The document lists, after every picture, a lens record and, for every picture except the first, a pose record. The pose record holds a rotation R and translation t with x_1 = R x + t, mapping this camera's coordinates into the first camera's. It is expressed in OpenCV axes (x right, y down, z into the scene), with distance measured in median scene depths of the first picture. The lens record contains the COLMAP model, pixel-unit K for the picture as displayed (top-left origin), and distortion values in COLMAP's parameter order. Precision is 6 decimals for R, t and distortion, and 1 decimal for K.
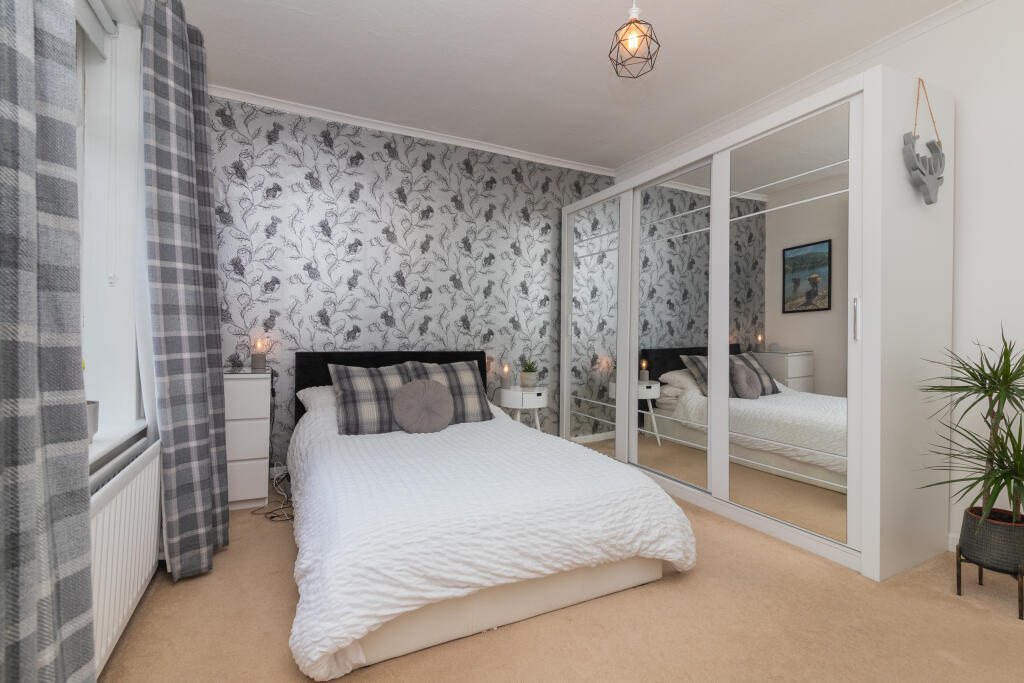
lens RADIAL K [[467.4, 0, 503.6], [0, 467.4, 338.7], [0, 0, 1]] dist [0.000397, 0.000125]
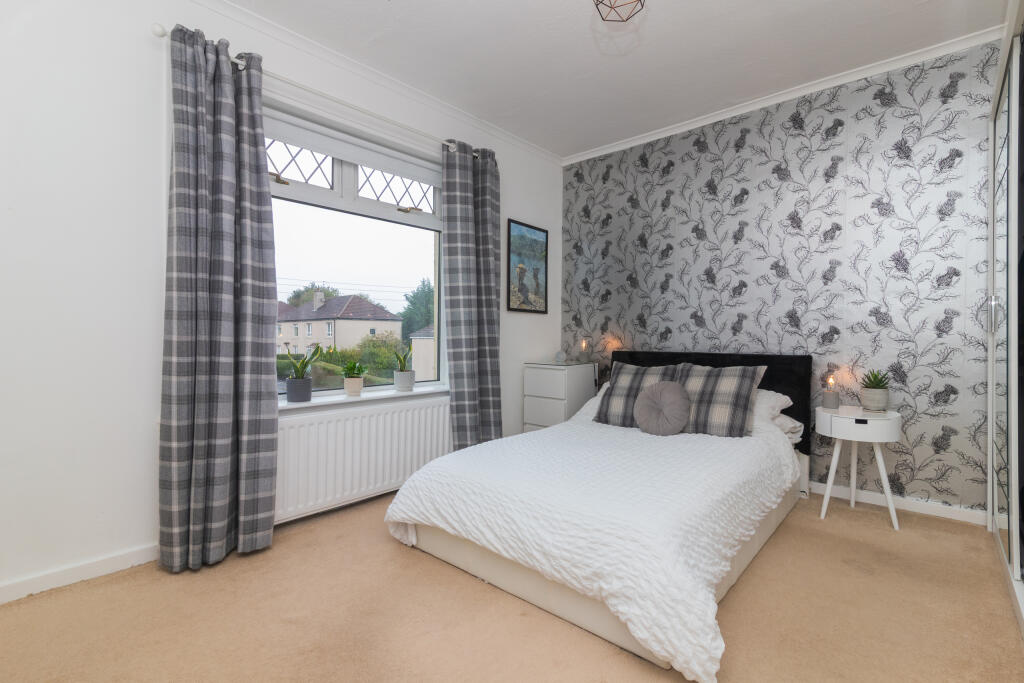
lens RADIAL K [[467.4, 0, 503.9], [0, 467.4, 330.0], [0, 0, 1]] dist [0.000397, 0.000125]
pose [[0.367857, -0.023879, -0.929576, 0.503170], [0.000662, 0.999677, -0.025418, 0.004385], [0.929882, 0.008735, 0.367754, 0.271040]]
